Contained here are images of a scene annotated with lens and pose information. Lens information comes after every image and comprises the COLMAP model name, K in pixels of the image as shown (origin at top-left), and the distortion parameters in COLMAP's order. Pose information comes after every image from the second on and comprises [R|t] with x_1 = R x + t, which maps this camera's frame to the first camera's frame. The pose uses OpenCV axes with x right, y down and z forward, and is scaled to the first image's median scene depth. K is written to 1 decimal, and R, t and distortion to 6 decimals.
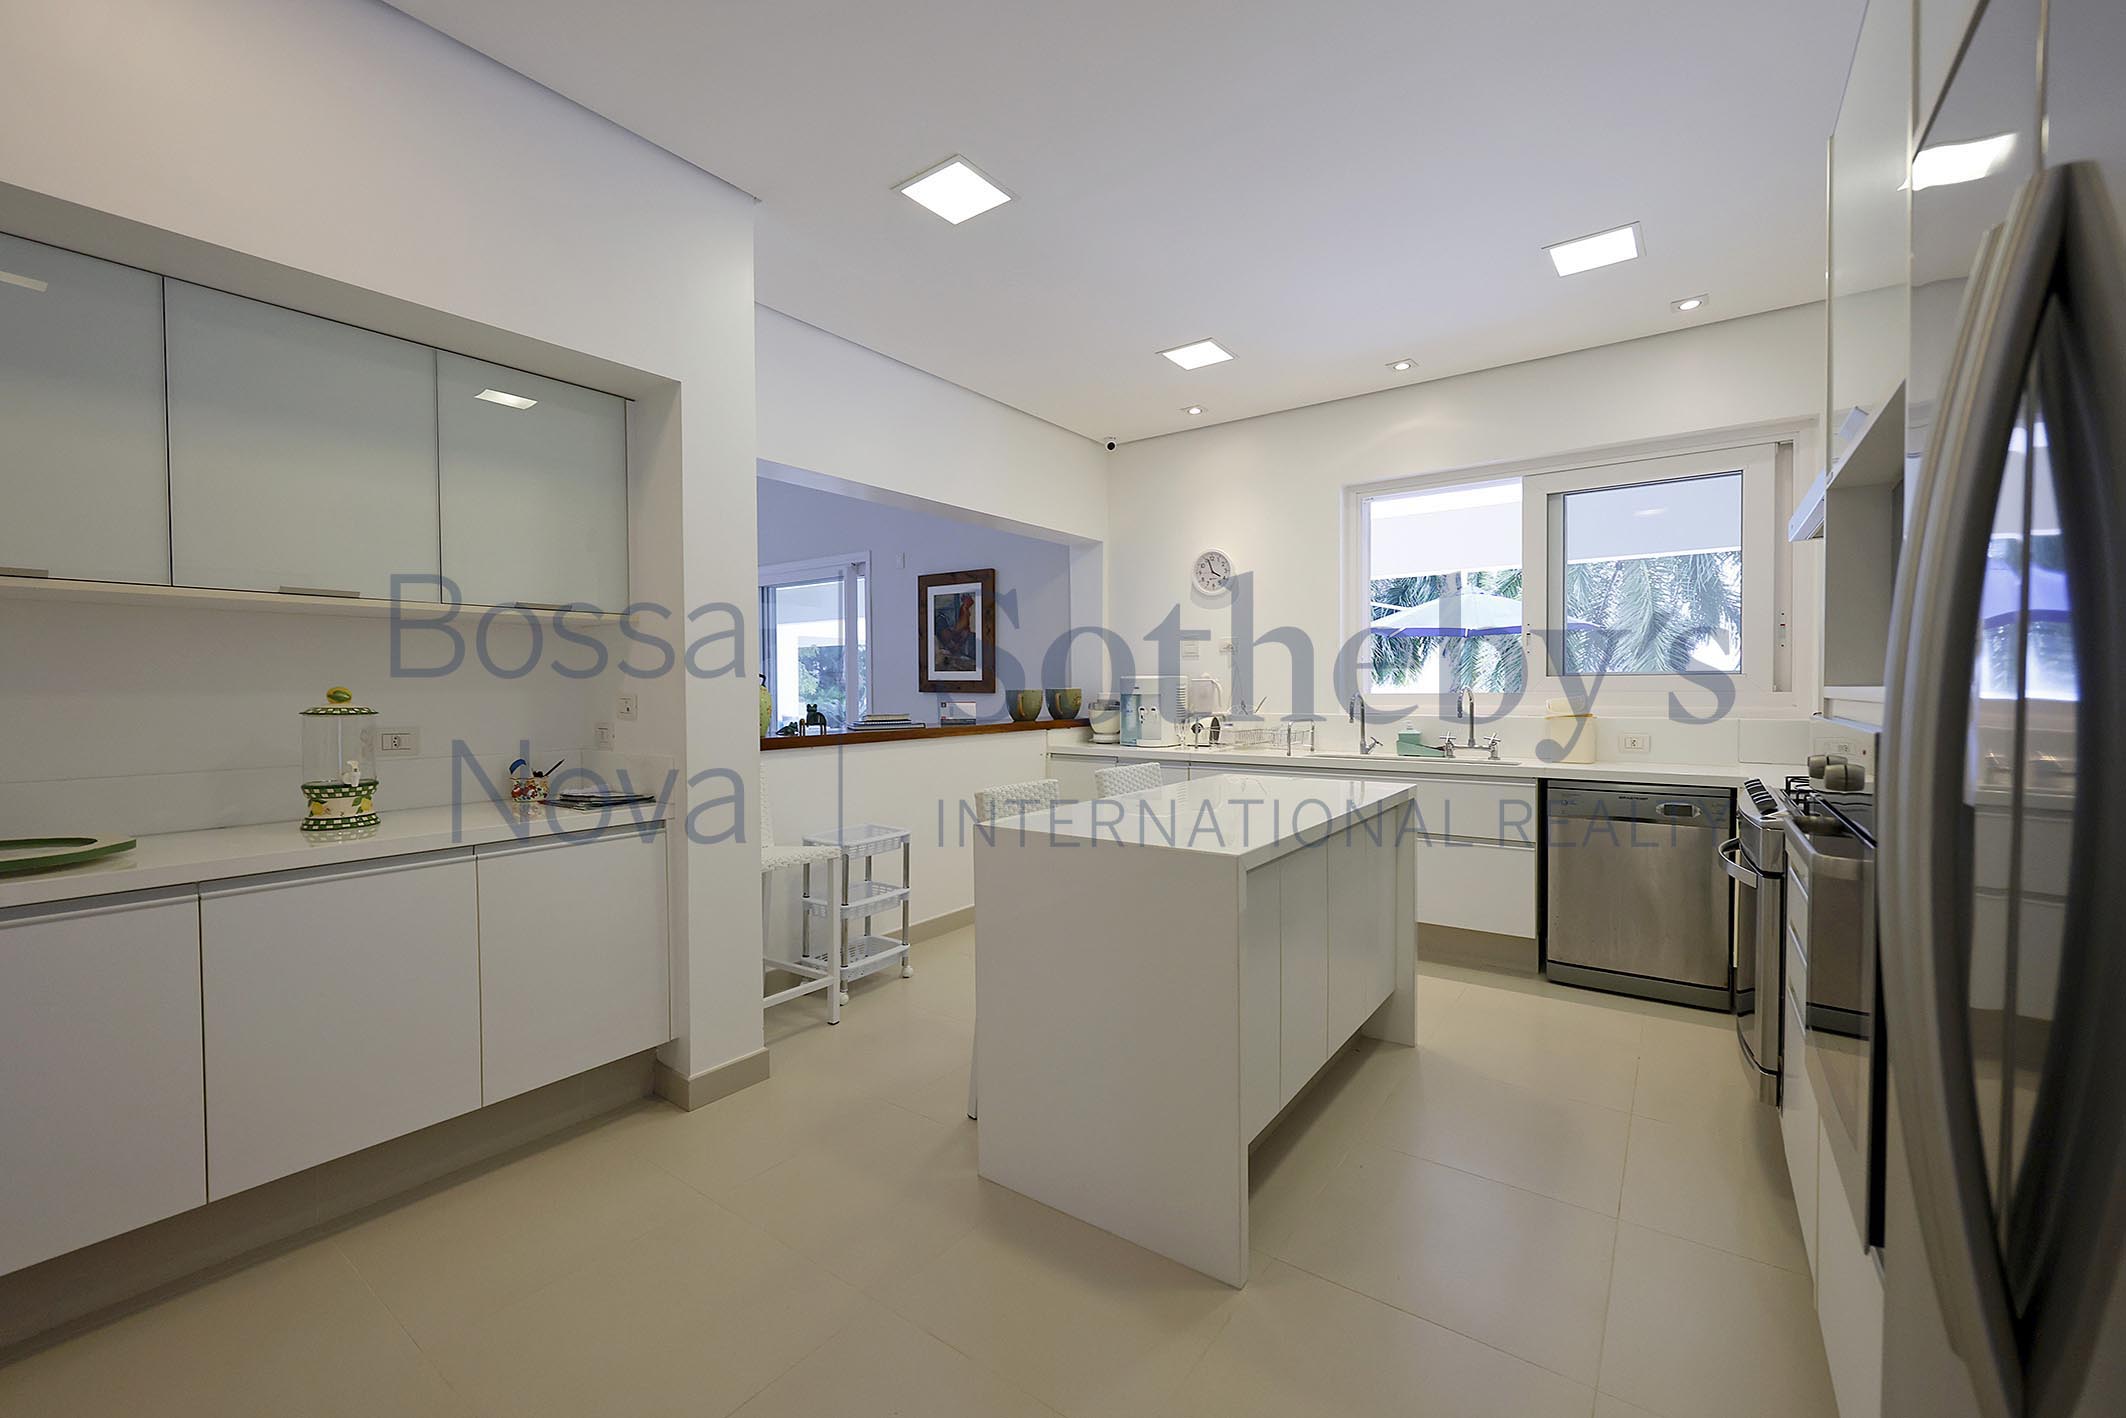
lens RADIAL K [[858.1, 0, 1058.6], [0, 858.1, 703.6], [0, 0, 1]] dist [-0.000768, 0.000068]
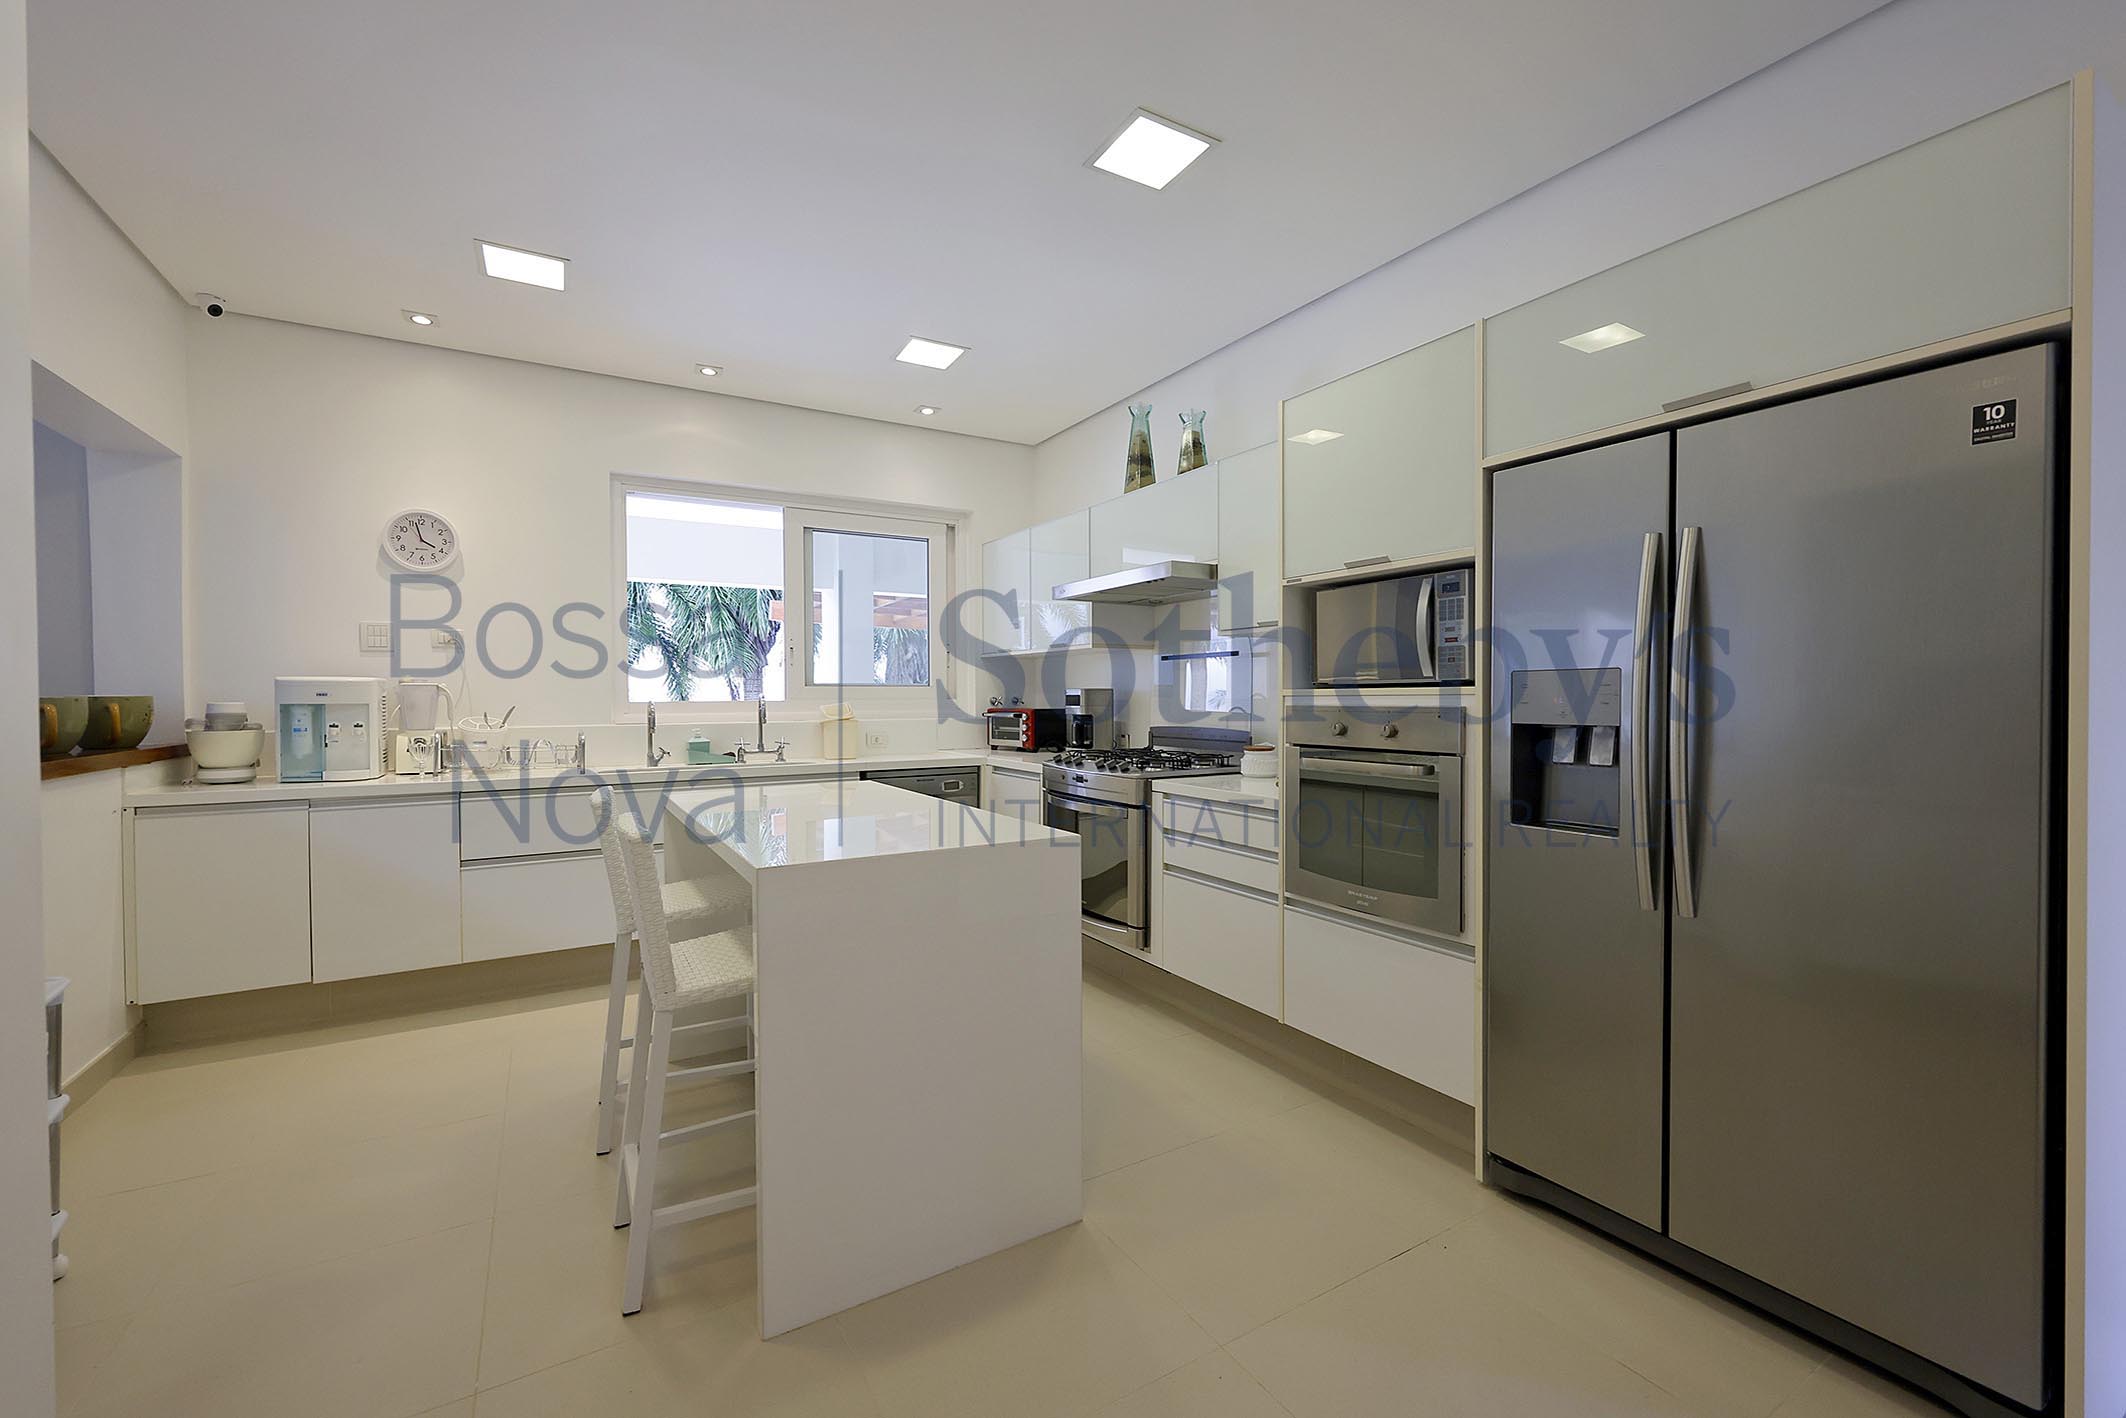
lens RADIAL K [[847.2, 0, 1056.8], [0, 847.2, 700.5], [0, 0, 1]] dist [-0.000080, 0.000012]
pose [[0.394560, 0.000516, 0.918870, -0.316152], [0.019149, 0.999778, -0.008784, 0.003791], [-0.918671, 0.021062, 0.394462, 0.231105]]
